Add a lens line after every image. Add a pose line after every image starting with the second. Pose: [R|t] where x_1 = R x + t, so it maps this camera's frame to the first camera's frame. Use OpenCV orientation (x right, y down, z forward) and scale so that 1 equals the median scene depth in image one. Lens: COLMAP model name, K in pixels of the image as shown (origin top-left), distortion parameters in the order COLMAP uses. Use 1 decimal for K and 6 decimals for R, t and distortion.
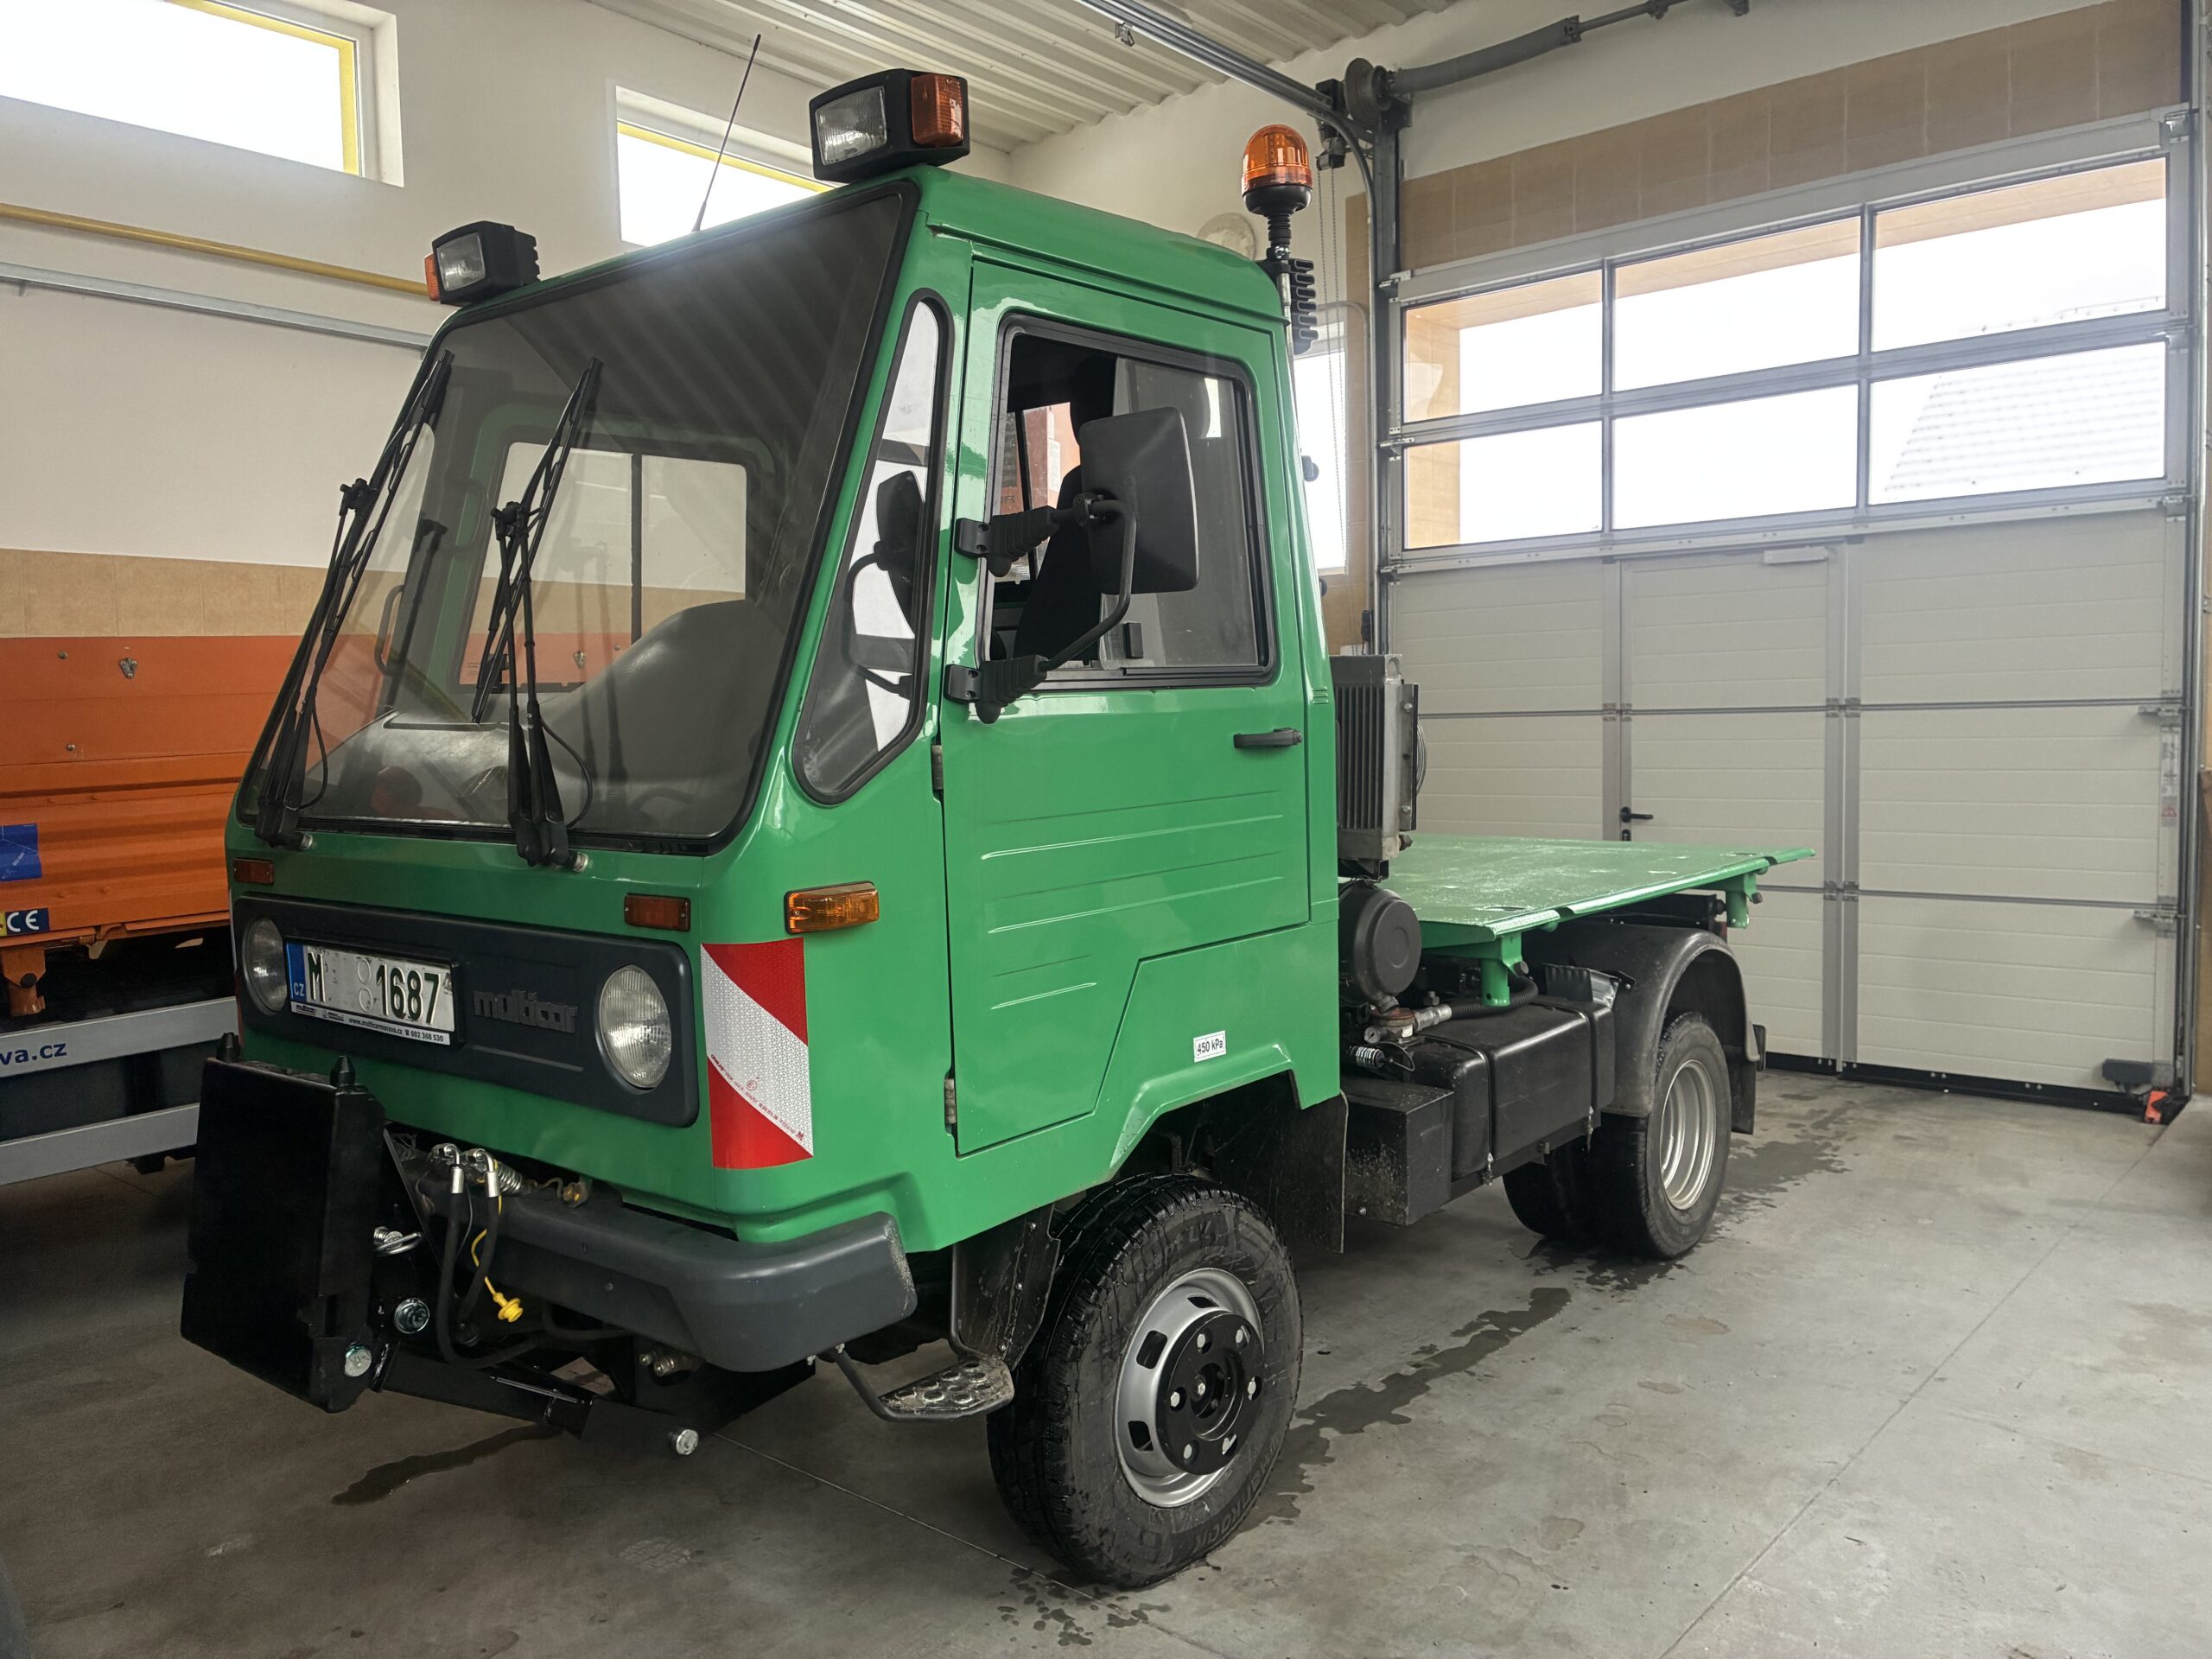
lens RADIAL K [[1688.2, 0, 1123.6], [0, 1688.2, 833.5], [0, 0, 1]] dist [0.038958, -0.040367]
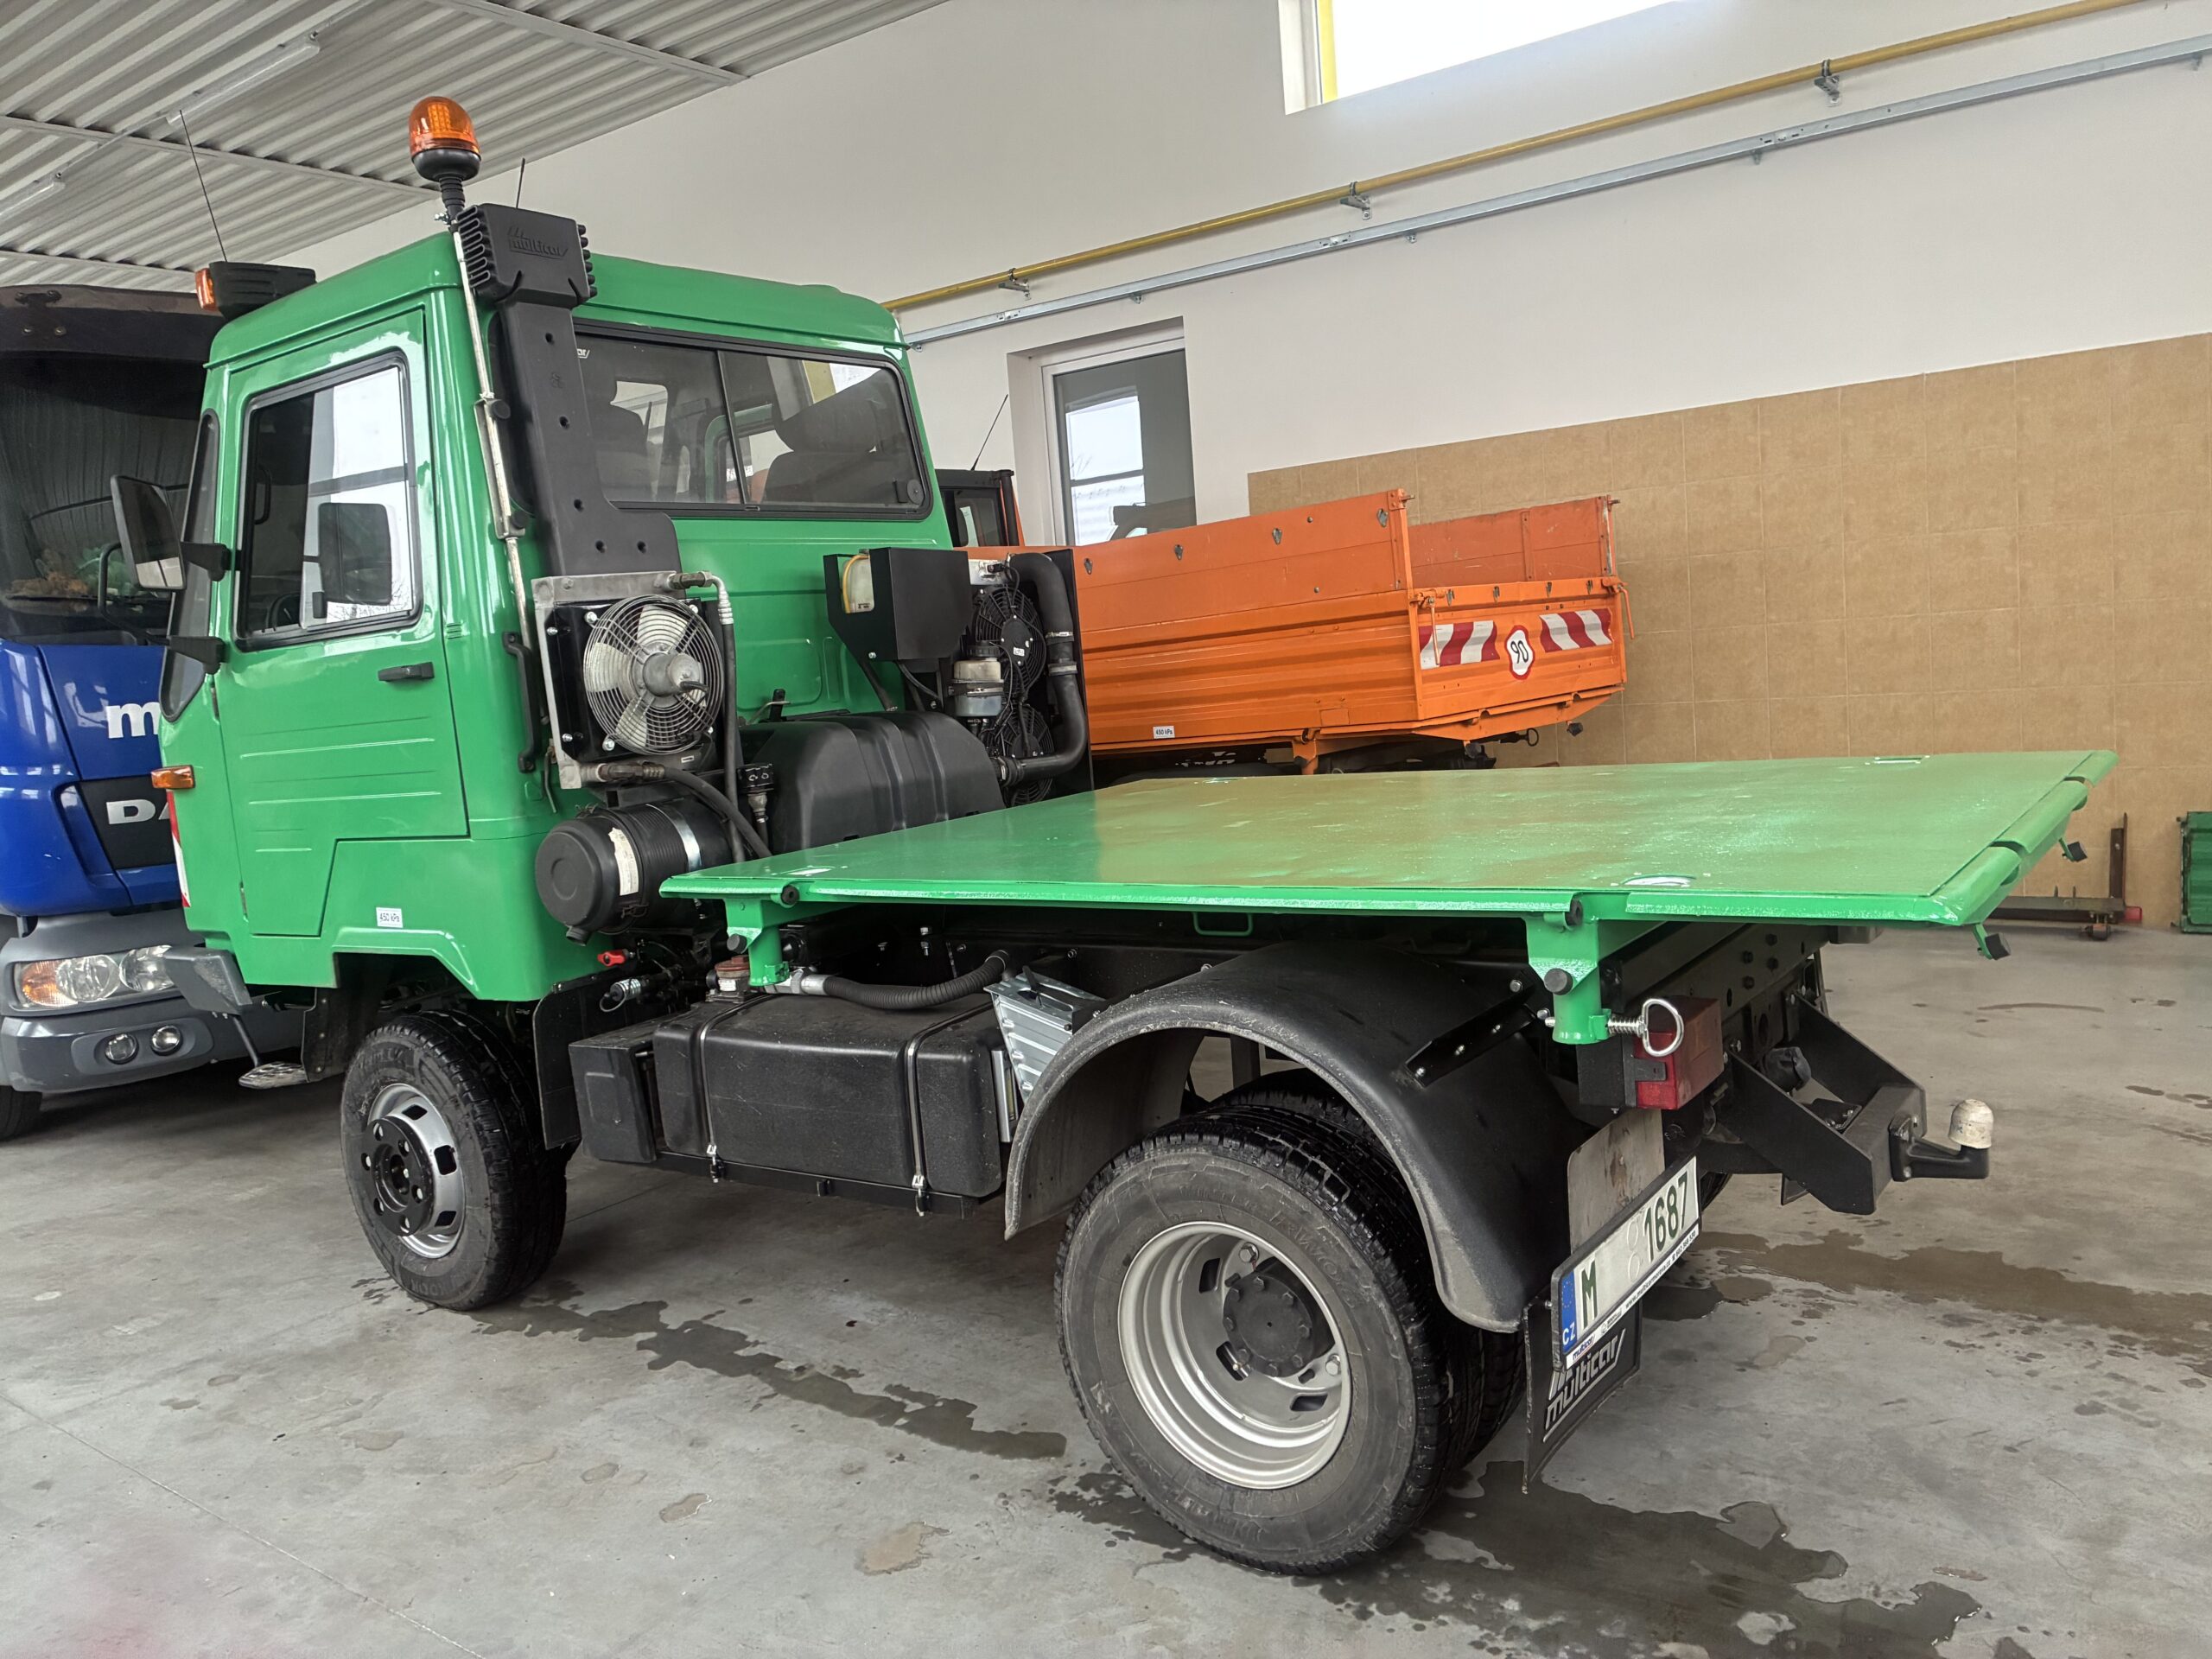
lens RADIAL K [[1688.2, 0, 1120.7], [0, 1688.2, 828.4], [0, 0, 1]] dist [0.038958, -0.040367]
pose [[0.066308, 0.126952, -0.989690, 1.377699], [0.007983, 0.991774, 0.127755, -0.102109], [0.997767, -0.016372, 0.064749, 1.504548]]
